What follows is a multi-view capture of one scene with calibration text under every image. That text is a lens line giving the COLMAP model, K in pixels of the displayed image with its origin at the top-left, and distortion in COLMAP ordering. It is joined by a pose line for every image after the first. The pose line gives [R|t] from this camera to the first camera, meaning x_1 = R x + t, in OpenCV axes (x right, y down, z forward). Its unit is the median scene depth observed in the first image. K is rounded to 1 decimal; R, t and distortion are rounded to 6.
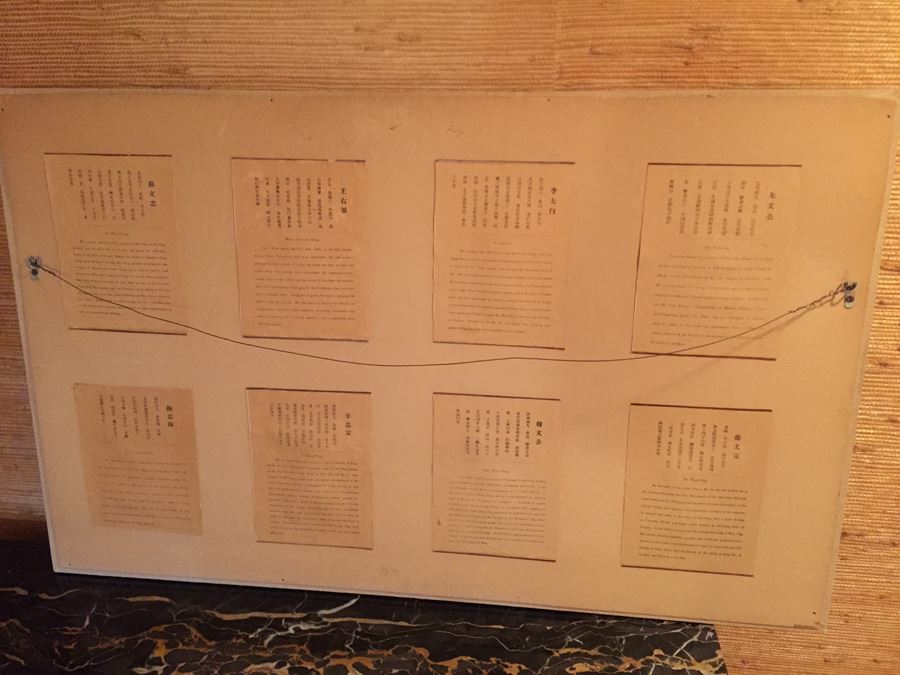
lens RADIAL K [[772.2, 0, 449.7], [0, 772.2, 333.1], [0, 0, 1]] dist [0.073332, -0.101726]
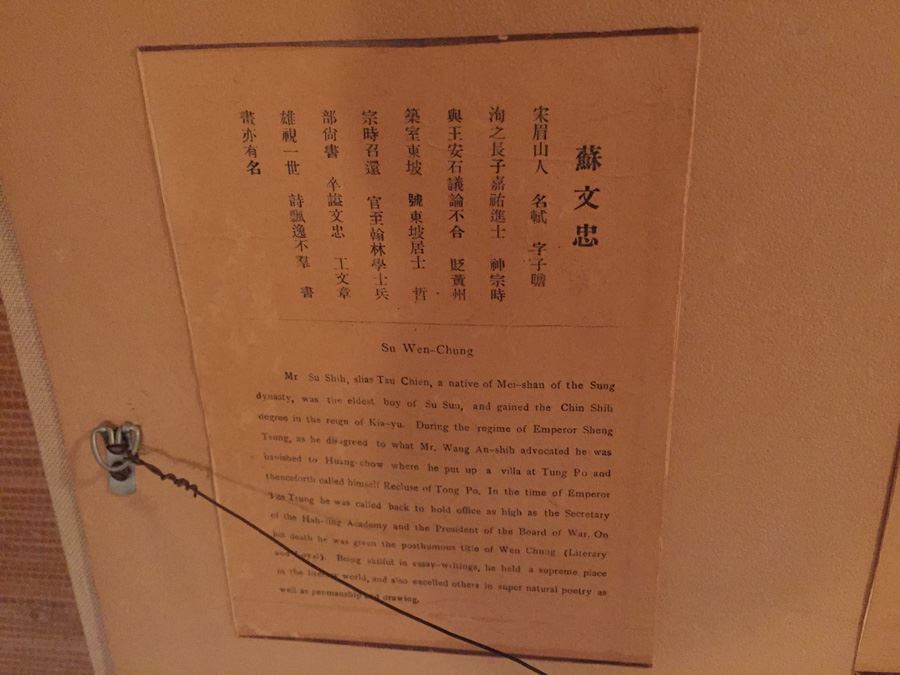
lens RADIAL K [[772.2, 0, 449.9], [0, 772.2, 336.1], [0, 0, 1]] dist [0.073332, -0.101726]
pose [[0.999078, -0.042924, 0.000042, -0.405259], [0.042716, 0.994337, 0.097310, -0.152437], [-0.004219, -0.097219, 0.995254, 0.712433]]
